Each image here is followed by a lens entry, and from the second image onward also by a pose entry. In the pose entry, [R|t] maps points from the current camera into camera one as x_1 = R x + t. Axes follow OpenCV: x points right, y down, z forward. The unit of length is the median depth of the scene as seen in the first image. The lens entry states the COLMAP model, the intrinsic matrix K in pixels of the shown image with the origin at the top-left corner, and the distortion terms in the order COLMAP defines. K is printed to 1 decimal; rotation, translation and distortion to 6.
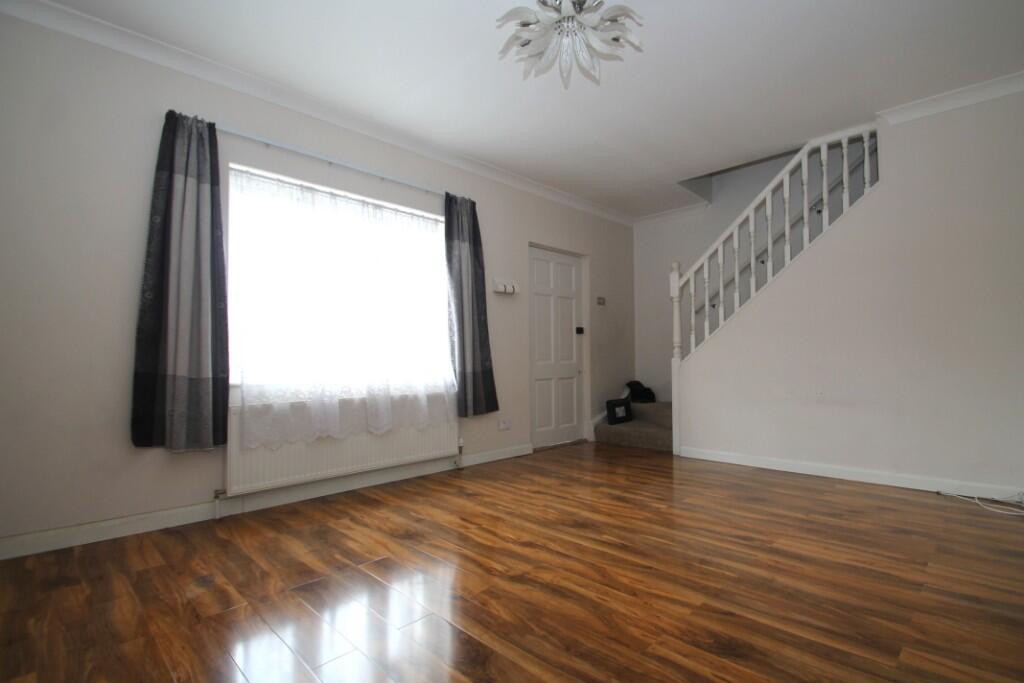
lens RADIAL K [[482.3, 0, 514.5], [0, 482.3, 347.3], [0, 0, 1]] dist [-0.000932, -0.000150]
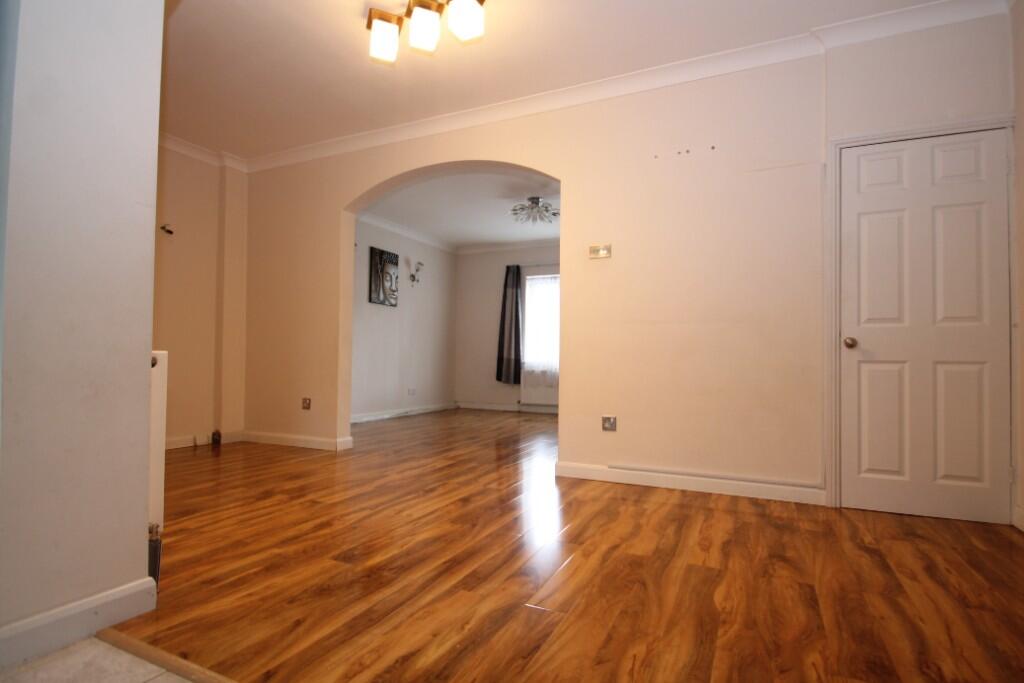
lens RADIAL K [[482.3, 0, 514.5], [0, 482.3, 347.3], [0, 0, 1]] dist [-0.000932, -0.000150]
pose [[0.352984, -0.005135, -0.935615, 1.904445], [0.000731, 0.999986, -0.005213, 0.011805], [0.935629, 0.001156, 0.352983, 0.024156]]
